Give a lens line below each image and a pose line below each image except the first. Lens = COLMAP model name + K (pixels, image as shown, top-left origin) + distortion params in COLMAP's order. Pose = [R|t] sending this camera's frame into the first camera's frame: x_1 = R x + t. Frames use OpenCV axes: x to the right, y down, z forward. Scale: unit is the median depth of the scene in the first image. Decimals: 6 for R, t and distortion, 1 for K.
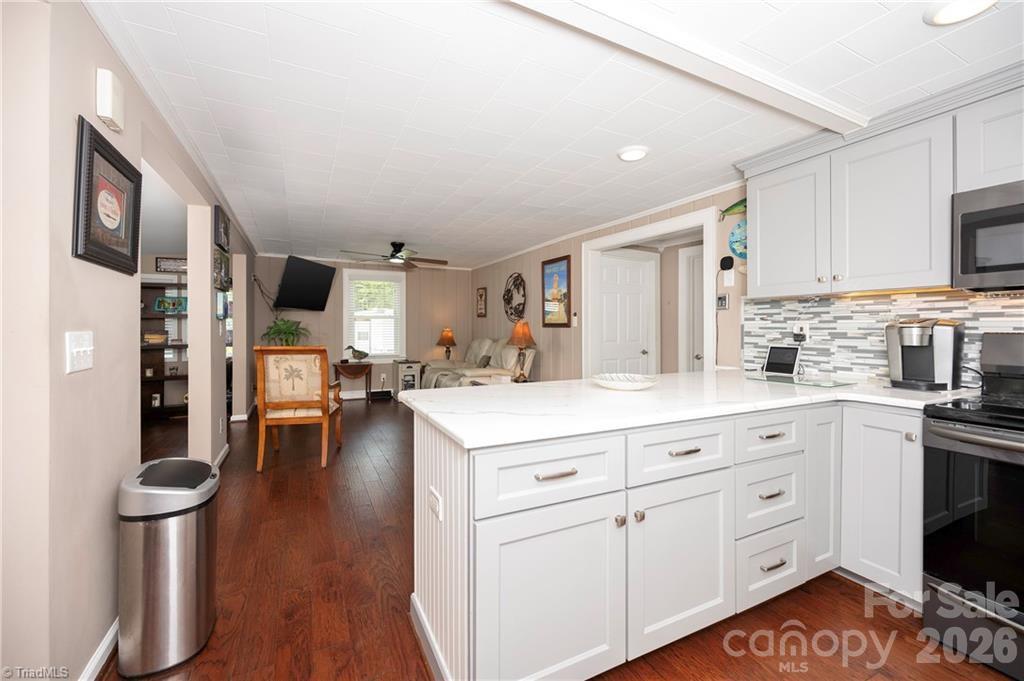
lens RADIAL K [[401.2, 0, 501.4], [0, 401.2, 329.8], [0, 0, 1]] dist [-0.005788, 0.000978]
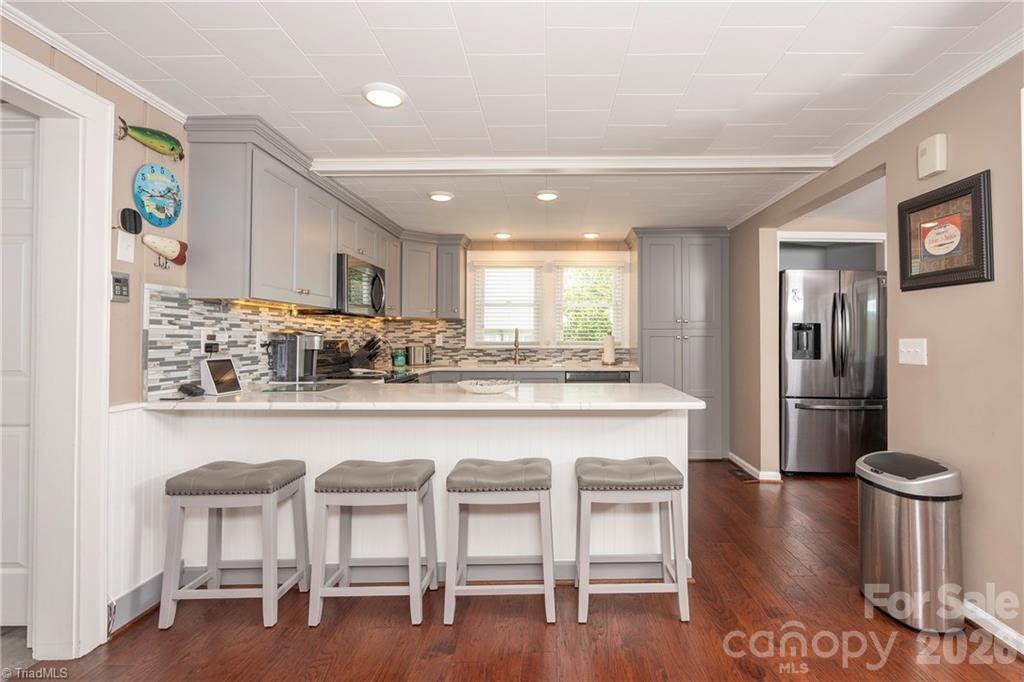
lens RADIAL K [[475.9, 0, 555.7], [0, 475.9, 330.0], [0, 0, 1]] dist [0.001593, -0.000681]
pose [[-0.901826, 0.006593, 0.432049, -0.265993], [0.000861, 0.999909, -0.013460, -0.002705], [-0.432099, -0.011766, -0.901749, 1.337063]]
